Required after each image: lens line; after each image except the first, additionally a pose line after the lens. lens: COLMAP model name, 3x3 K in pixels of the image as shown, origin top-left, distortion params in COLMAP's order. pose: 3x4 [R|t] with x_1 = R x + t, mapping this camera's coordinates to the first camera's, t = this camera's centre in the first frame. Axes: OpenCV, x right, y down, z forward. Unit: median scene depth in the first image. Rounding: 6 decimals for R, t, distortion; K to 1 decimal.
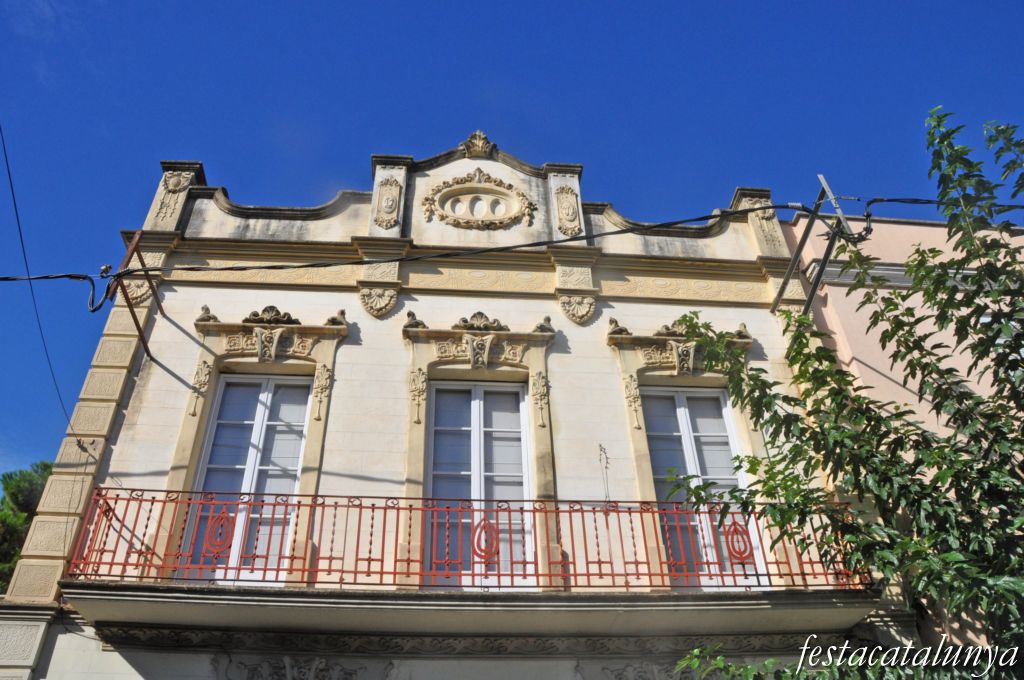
lens RADIAL K [[810.7, 0, 512.0], [0, 810.7, 340.0], [0, 0, 1]] dist [-0.143585, 0.130173]
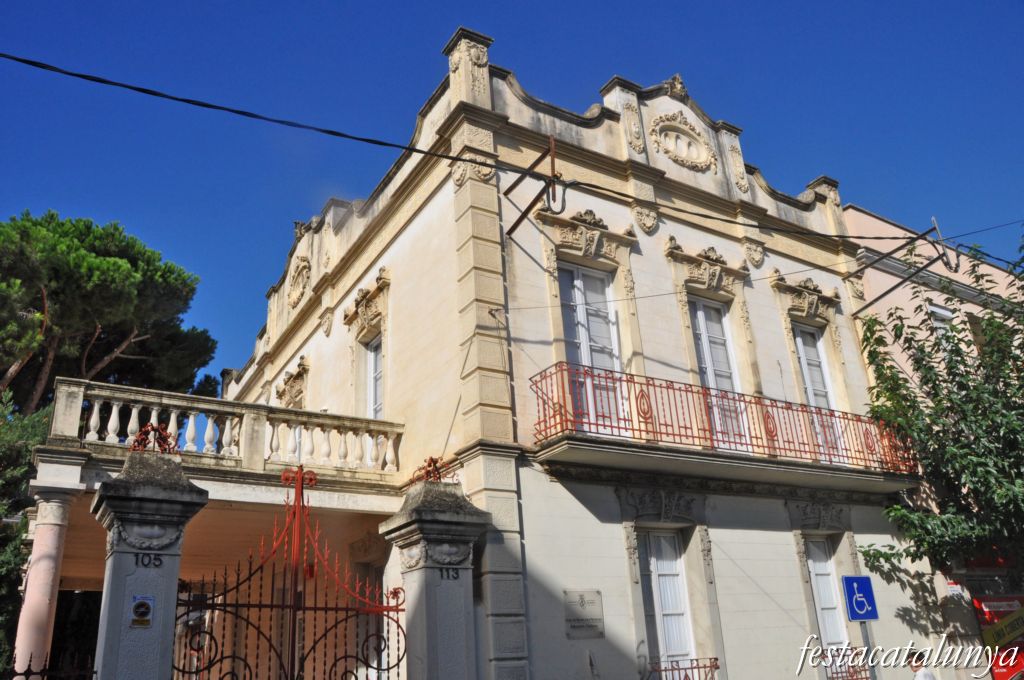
lens RADIAL K [[793.5, 0, 510.7], [0, 793.5, 387.5], [0, 0, 1]] dist [-0.074587, -0.000891]
pose [[0.892267, 0.122259, 0.434640, -0.798267], [-0.239230, 0.944425, 0.225457, -0.025942], [-0.382920, -0.305147, 0.871927, -0.064668]]
